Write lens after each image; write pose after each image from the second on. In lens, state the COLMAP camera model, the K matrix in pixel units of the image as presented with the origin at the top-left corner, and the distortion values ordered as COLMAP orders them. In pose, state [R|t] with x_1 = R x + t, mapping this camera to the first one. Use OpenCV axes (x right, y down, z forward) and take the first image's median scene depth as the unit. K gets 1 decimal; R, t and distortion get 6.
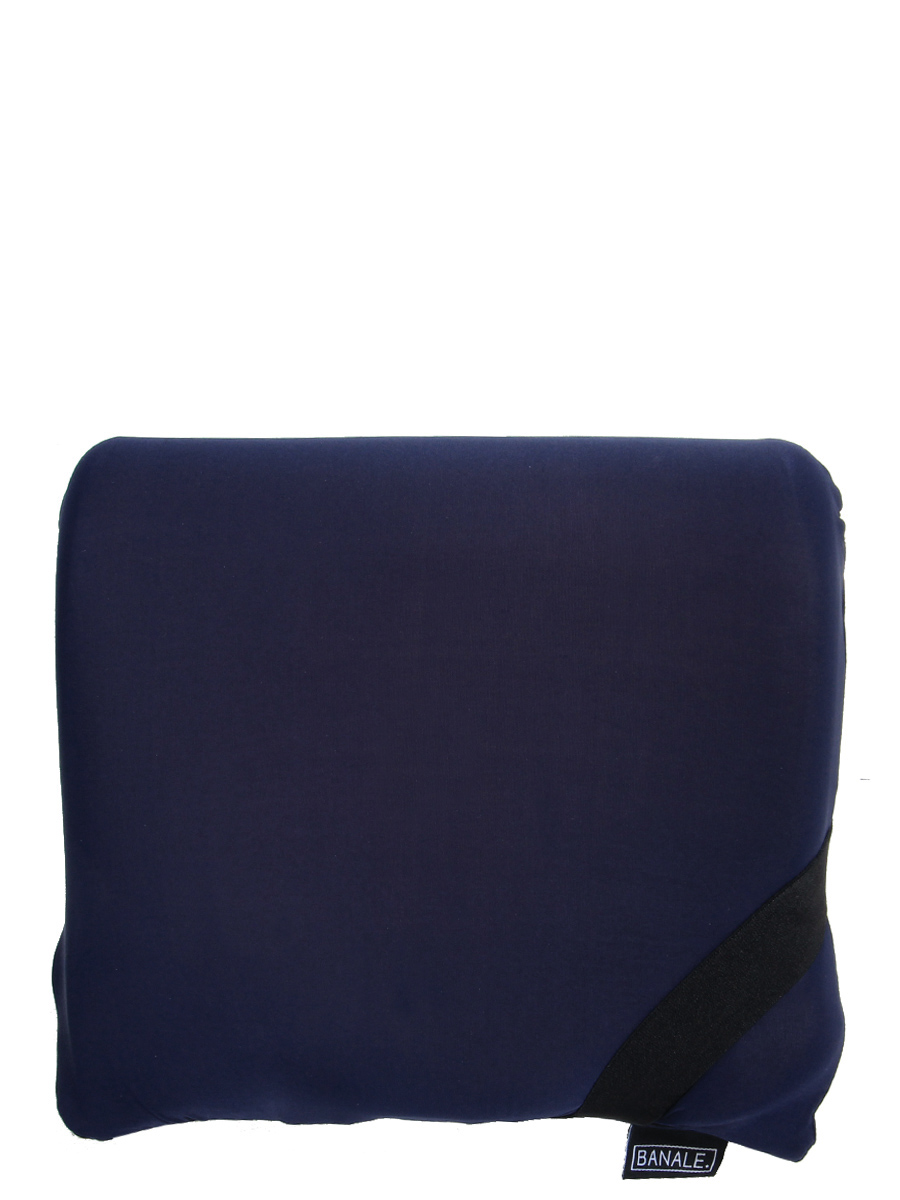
lens RADIAL K [[806.4, 0, 452.5], [0, 806.4, 601.7], [0, 0, 1]] dist [0.000688, -0.001293]
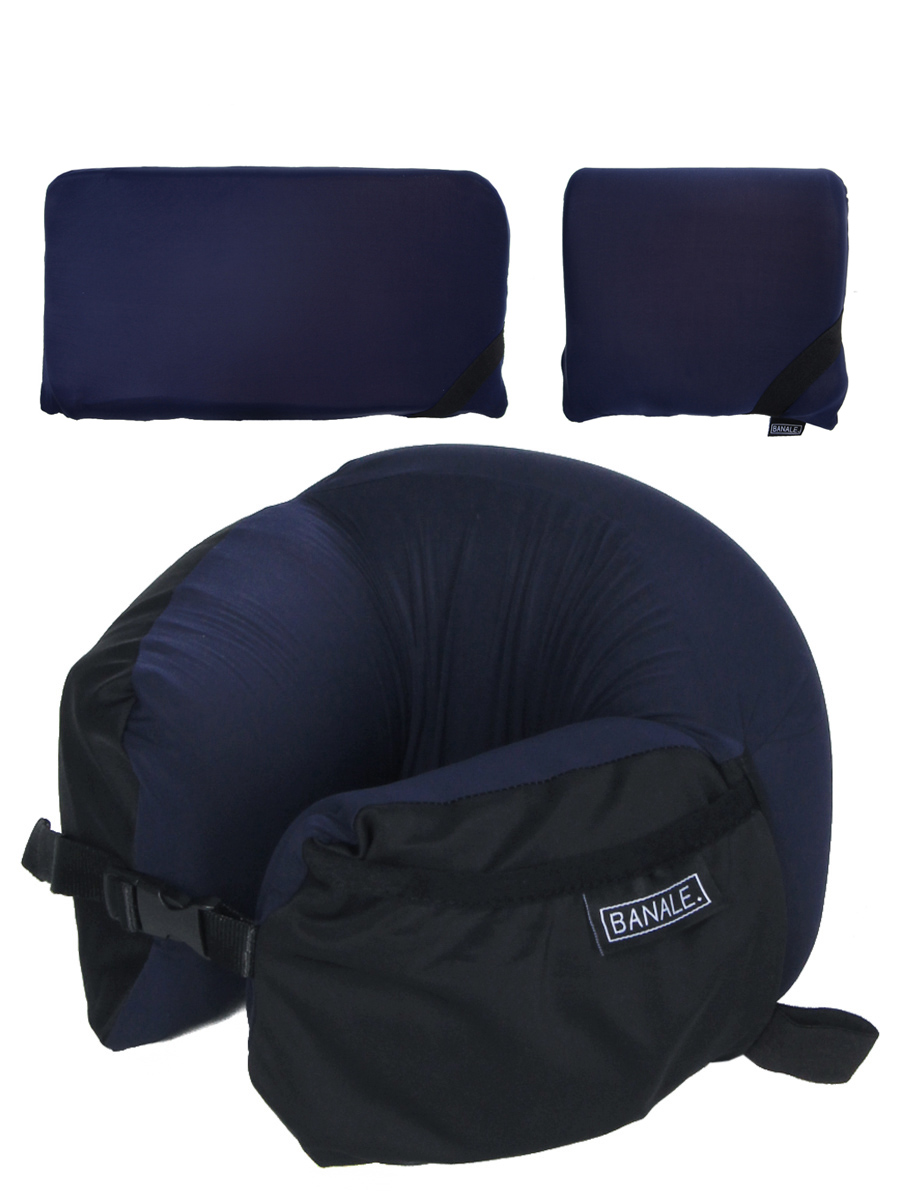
lens RADIAL K [[1177.7, 0, 448.1], [0, 1177.7, 598.7], [0, 0, 1]] dist [0.002713, 0.000000]
pose [[0.999998, -0.000158, 0.002215, -0.892970], [0.000158, 1.000000, -0.000070, 1.272031], [-0.002215, 0.000070, 0.999998, -3.032436]]
